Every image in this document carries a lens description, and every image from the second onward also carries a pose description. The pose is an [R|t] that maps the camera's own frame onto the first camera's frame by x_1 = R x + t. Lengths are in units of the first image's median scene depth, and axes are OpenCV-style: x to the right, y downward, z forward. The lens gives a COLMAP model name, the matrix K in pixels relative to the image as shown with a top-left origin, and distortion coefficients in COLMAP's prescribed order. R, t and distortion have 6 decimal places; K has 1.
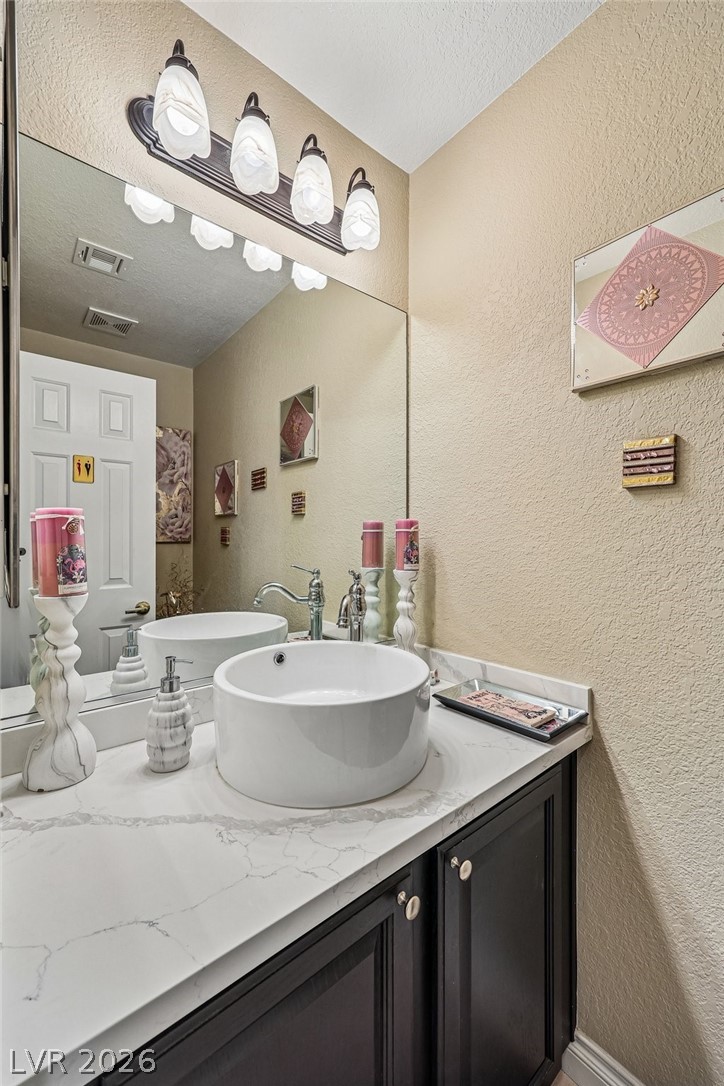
lens RADIAL K [[438.6, 0, 356.6], [0, 438.6, 542.6], [0, 0, 1]] dist [0.005015, 0.000578]
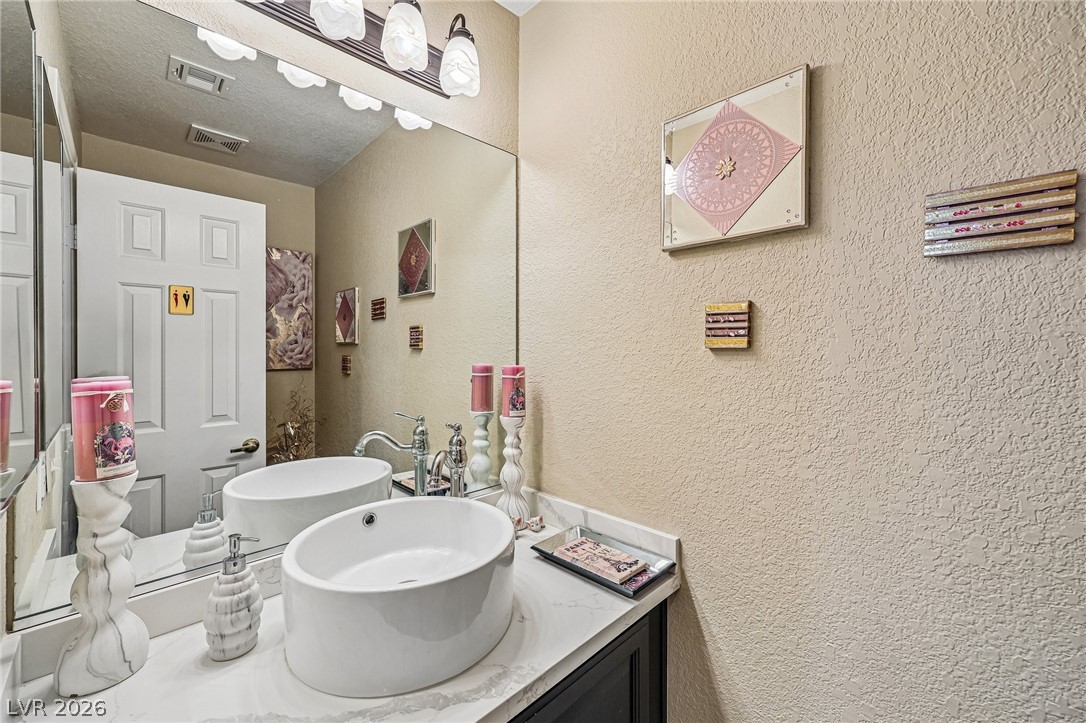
lens RADIAL K [[438.6, 0, 541.6], [0, 438.6, 356.0], [0, 0, 1]] dist [0.005015, 0.000578]
pose [[0.996001, -0.000055, 0.089343, 0.116616], [-0.000069, 0.999999, 0.001380, -0.098740], [-0.089343, -0.001381, 0.996000, -0.000616]]
